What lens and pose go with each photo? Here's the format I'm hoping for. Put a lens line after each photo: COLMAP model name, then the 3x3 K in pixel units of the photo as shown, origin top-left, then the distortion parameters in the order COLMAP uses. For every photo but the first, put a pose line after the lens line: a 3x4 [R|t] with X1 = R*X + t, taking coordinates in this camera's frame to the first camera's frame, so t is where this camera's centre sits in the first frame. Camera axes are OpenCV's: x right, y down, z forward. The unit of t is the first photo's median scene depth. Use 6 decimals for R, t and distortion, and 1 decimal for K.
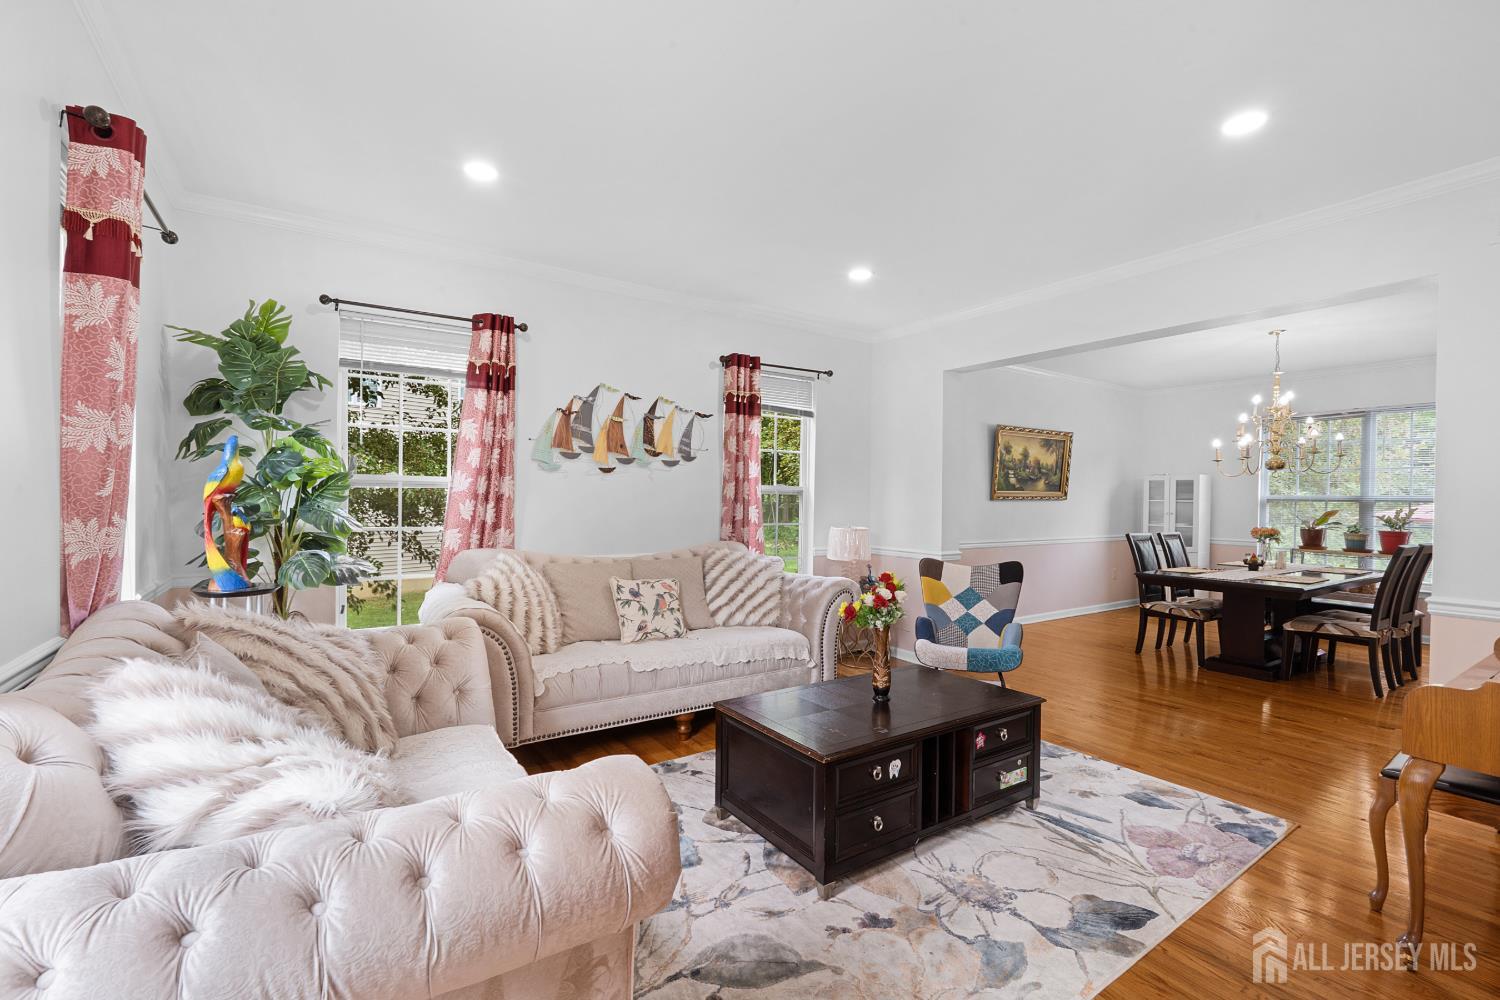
lens RADIAL K [[656.8, 0, 745.0], [0, 656.8, 498.2], [0, 0, 1]] dist [-0.001308, -0.001063]
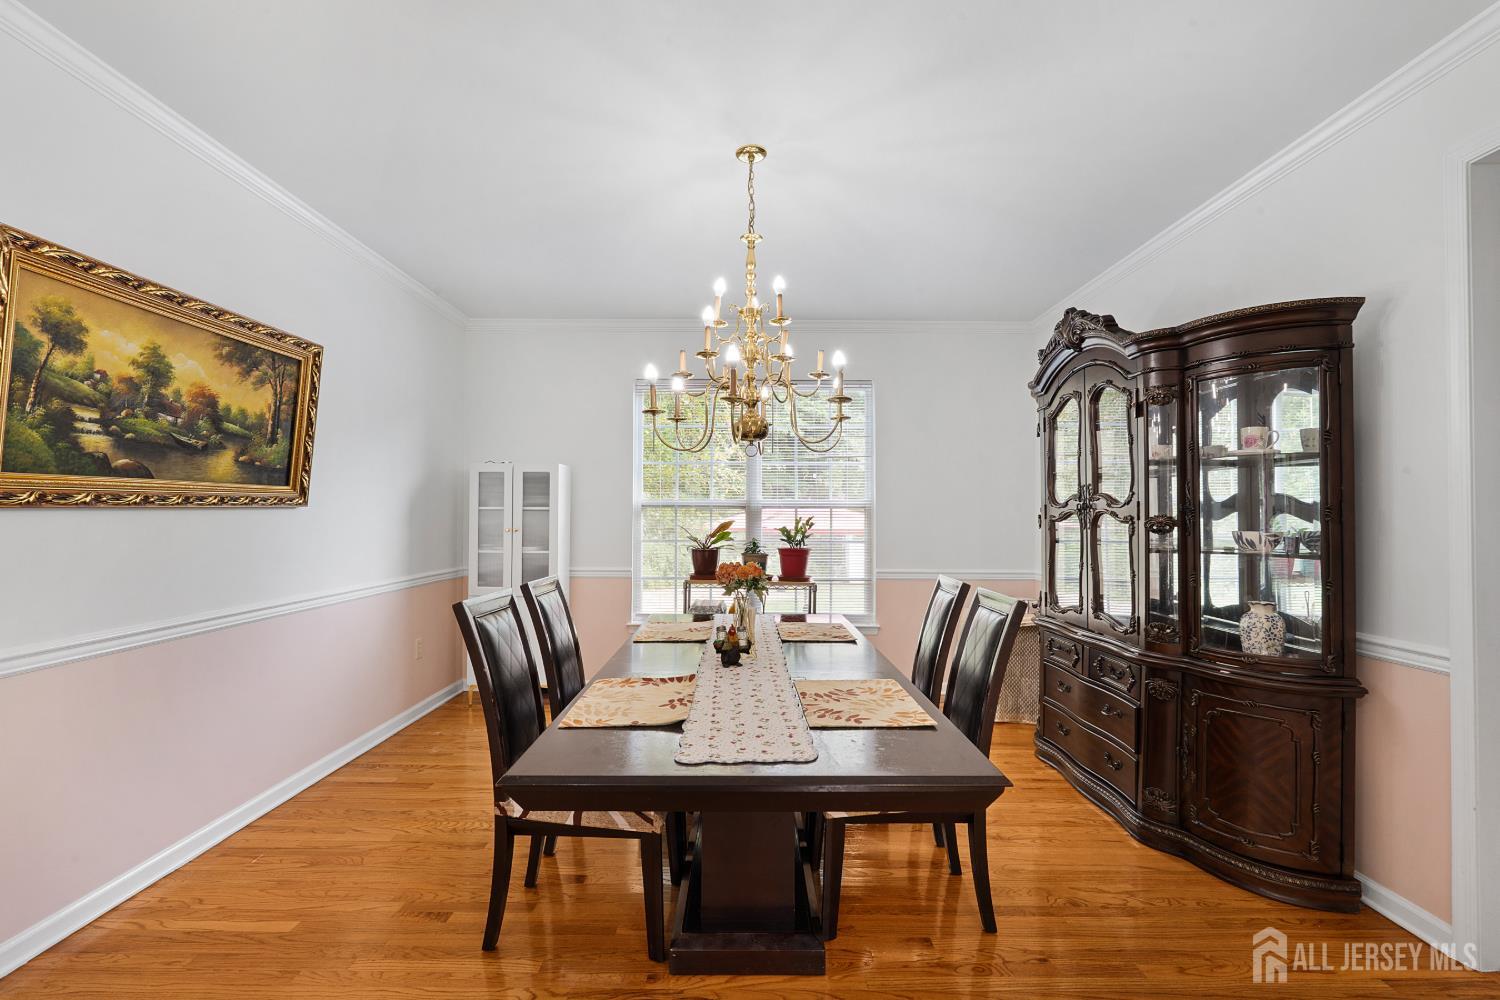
lens RADIAL K [[656.8, 0, 747.5], [0, 656.8, 504.6], [0, 0, 1]] dist [-0.001308, -0.001063]
pose [[0.556609, 0.000710, 0.830774, 0.314941], [0.004235, 0.999984, -0.003692, 0.004374], [-0.830764, 0.005574, 0.556597, 0.562393]]
